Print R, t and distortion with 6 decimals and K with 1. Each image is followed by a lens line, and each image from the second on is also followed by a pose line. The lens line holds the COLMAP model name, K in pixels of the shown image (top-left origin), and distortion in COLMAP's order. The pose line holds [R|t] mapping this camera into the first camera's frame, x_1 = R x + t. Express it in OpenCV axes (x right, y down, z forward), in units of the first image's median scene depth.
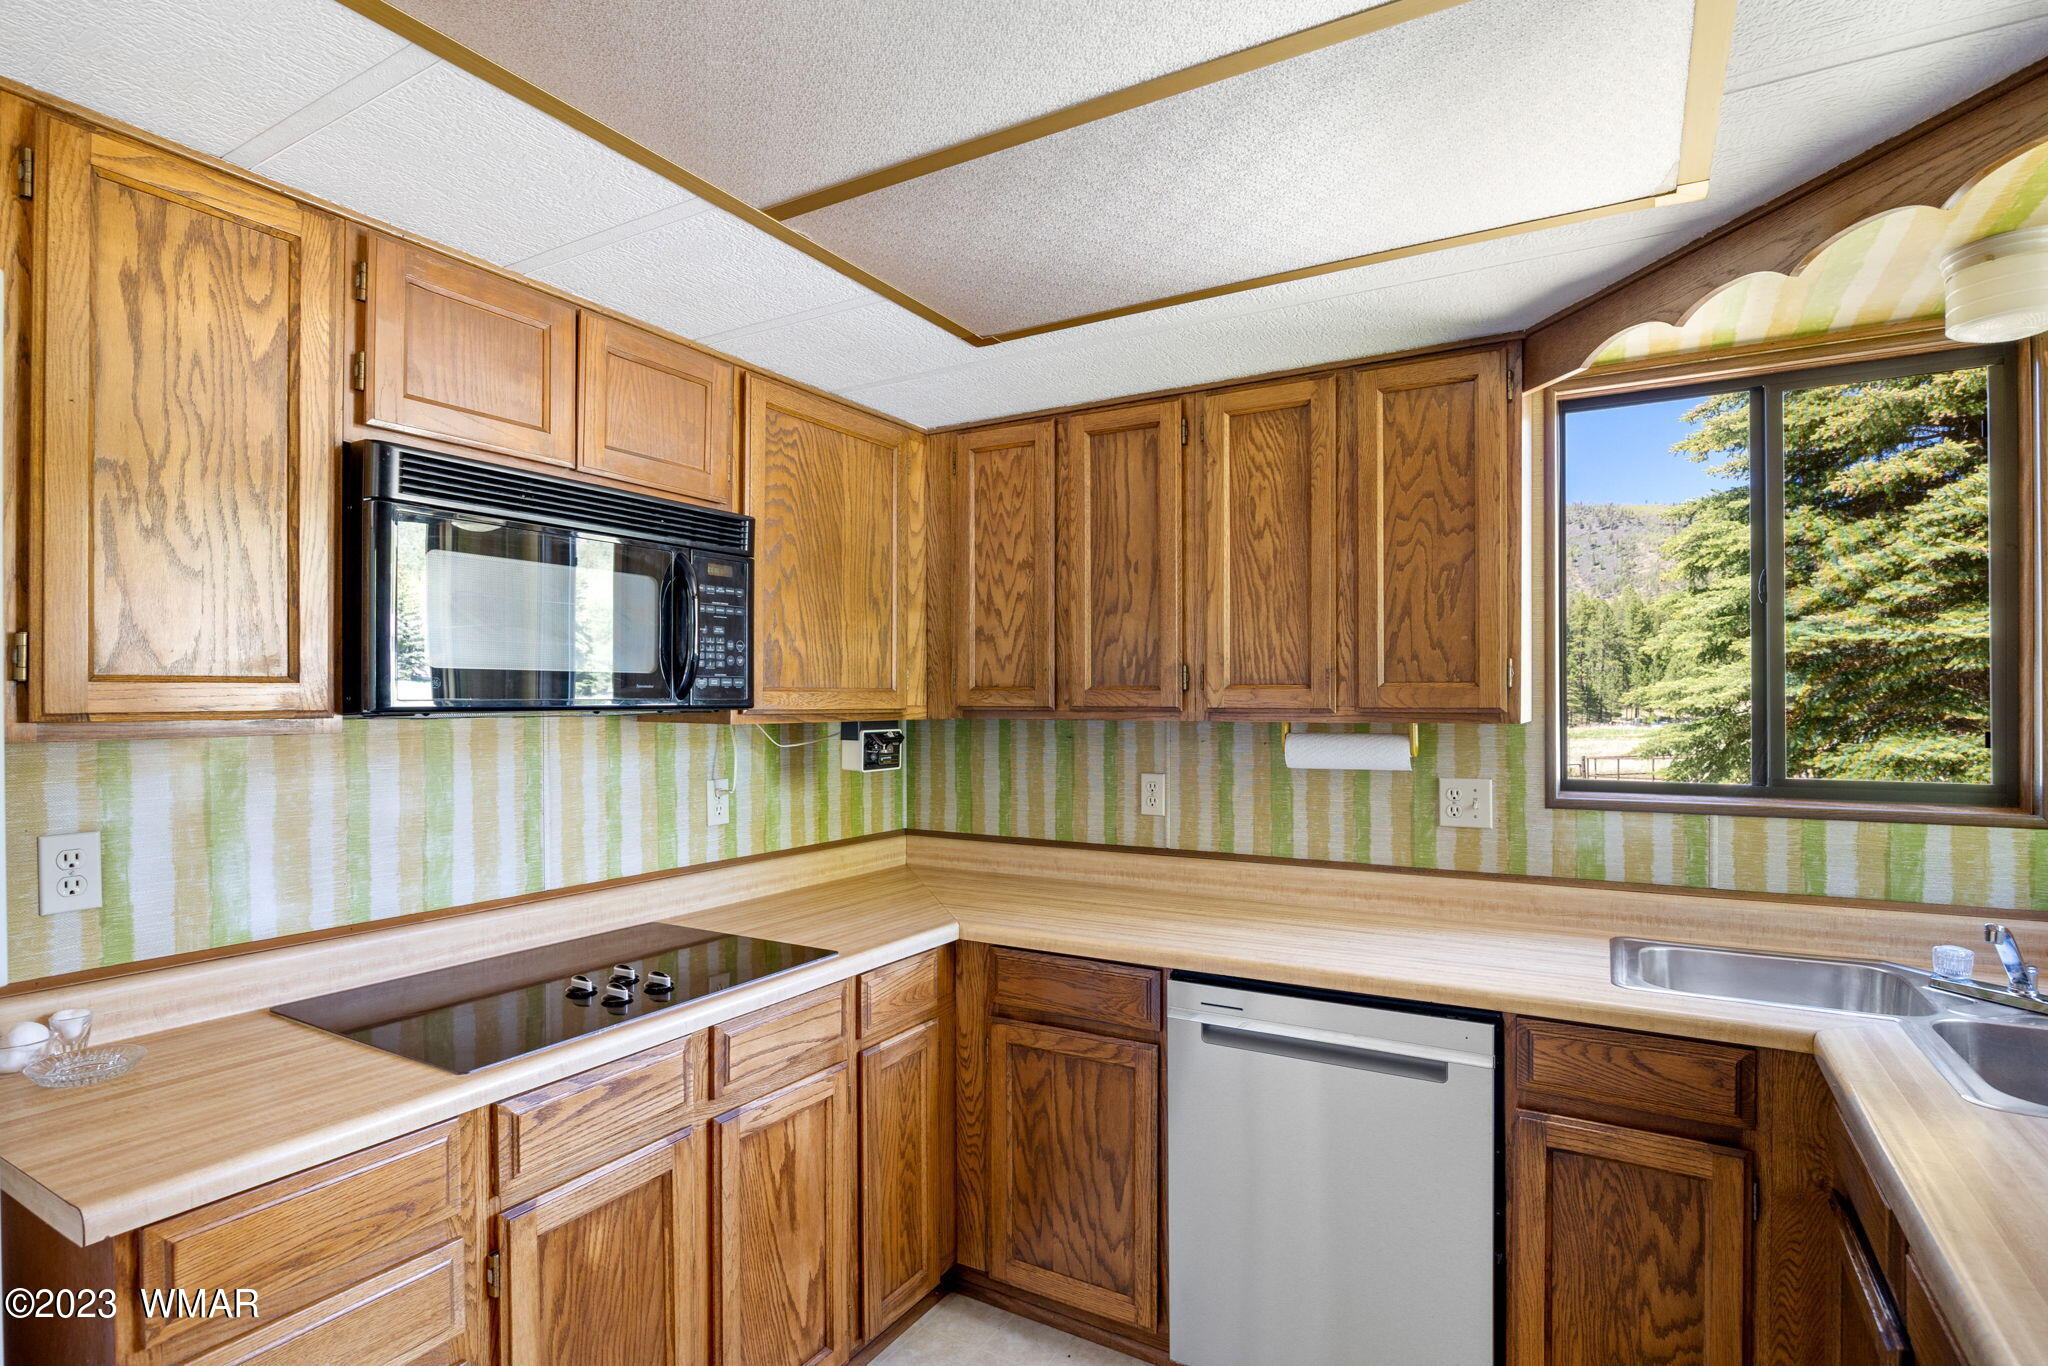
lens RADIAL K [[1038.6, 0, 1019.4], [0, 1038.6, 703.6], [0, 0, 1]] dist [-0.010140, 0.001764]
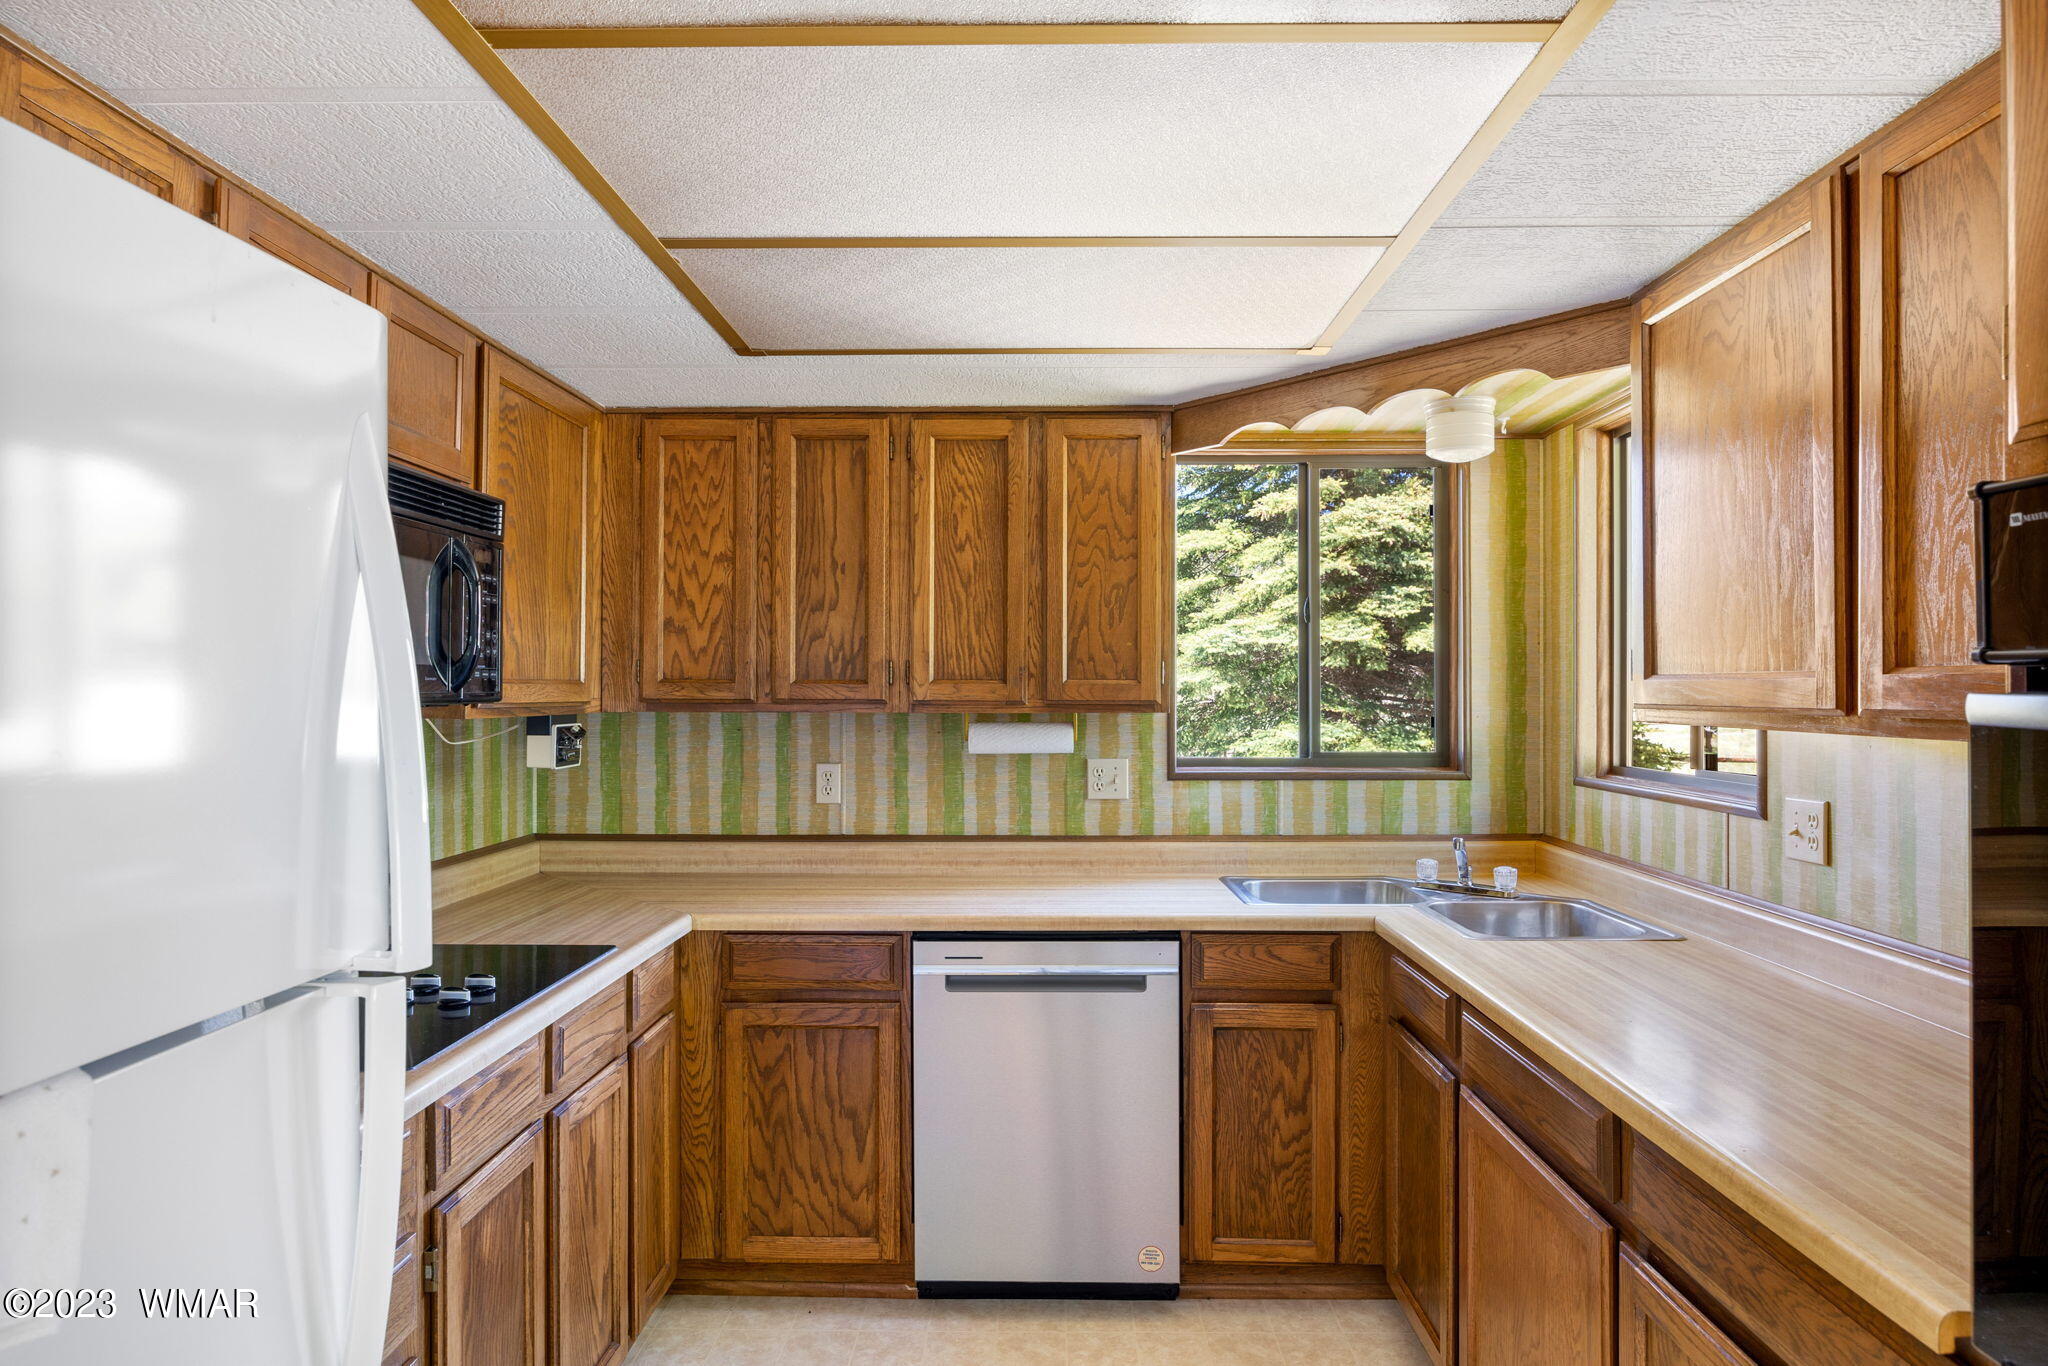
lens RADIAL K [[1241.5, 0, 1024.0], [0, 1241.5, 683.0], [0, 0, 1]] dist [-0.003310, 0.000088]
pose [[0.865130, 0.005698, 0.501515, -0.400769], [-0.001439, 0.999960, -0.008879, -0.002960], [-0.501545, 0.006959, 0.865104, -0.213185]]
